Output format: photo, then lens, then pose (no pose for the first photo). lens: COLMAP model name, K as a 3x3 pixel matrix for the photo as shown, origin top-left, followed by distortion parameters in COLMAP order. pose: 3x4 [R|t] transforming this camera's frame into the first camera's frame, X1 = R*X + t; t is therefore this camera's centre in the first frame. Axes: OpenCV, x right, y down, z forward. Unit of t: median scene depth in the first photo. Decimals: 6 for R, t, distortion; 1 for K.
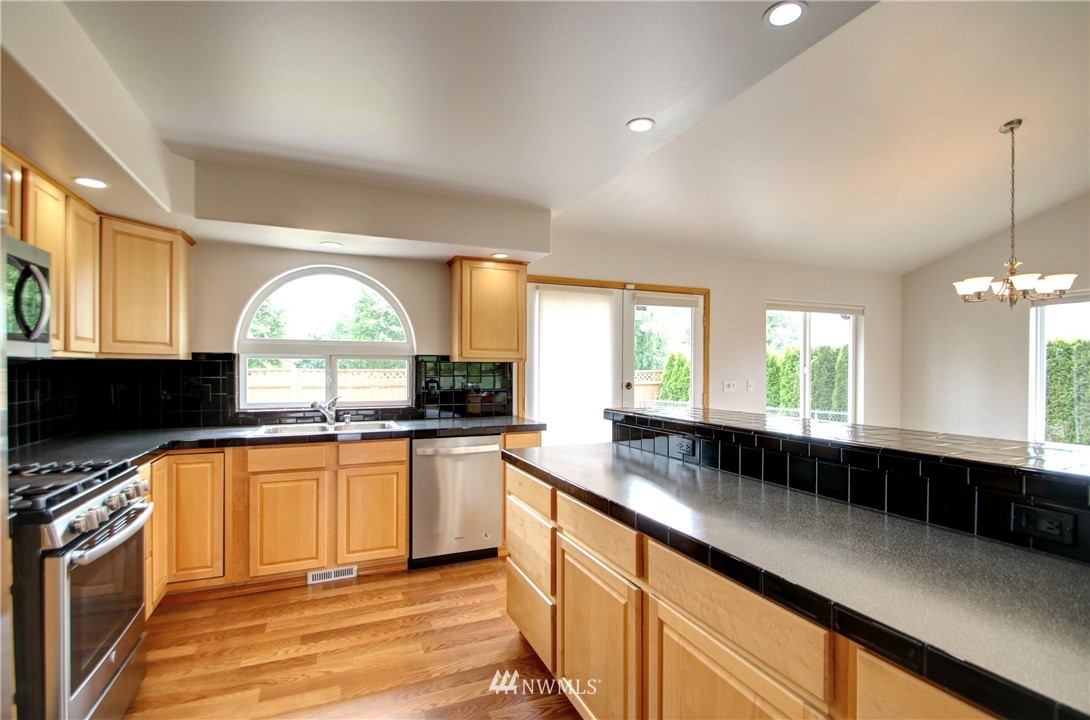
lens RADIAL K [[510.1, 0, 549.1], [0, 510.1, 368.0], [0, 0, 1]] dist [0.004931, -0.000850]
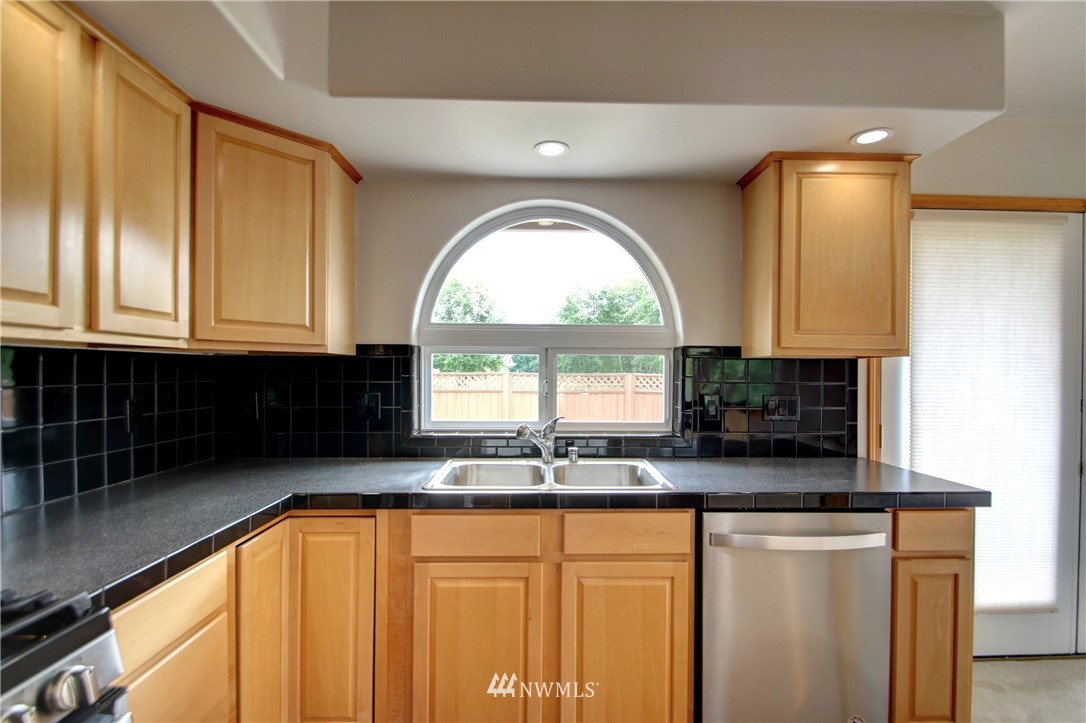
lens RADIAL K [[501.1, 0, 543.2], [0, 501.1, 367.4], [0, 0, 1]] dist [-0.001872, -0.004889]
pose [[0.922621, -0.001039, -0.385707, -0.218969], [-0.003244, 0.999940, -0.010454, 0.005663], [0.385695, 0.010897, 0.922562, 0.484778]]
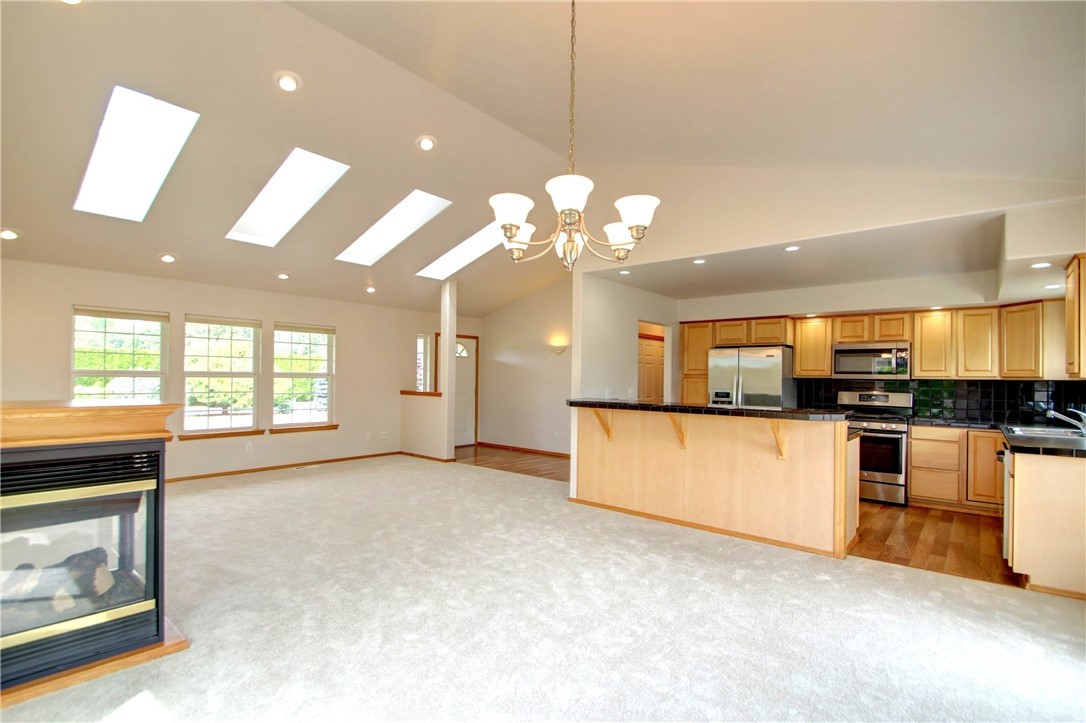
lens RADIAL K [[501.1, 0, 546.3], [0, 501.1, 367.6], [0, 0, 1]] dist [-0.001872, -0.004889]
pose [[-0.893745, -0.024603, -0.447901, 1.229158], [-0.014933, 0.999573, -0.025108, 0.008121], [0.448327, -0.015752, -0.893731, 1.519792]]
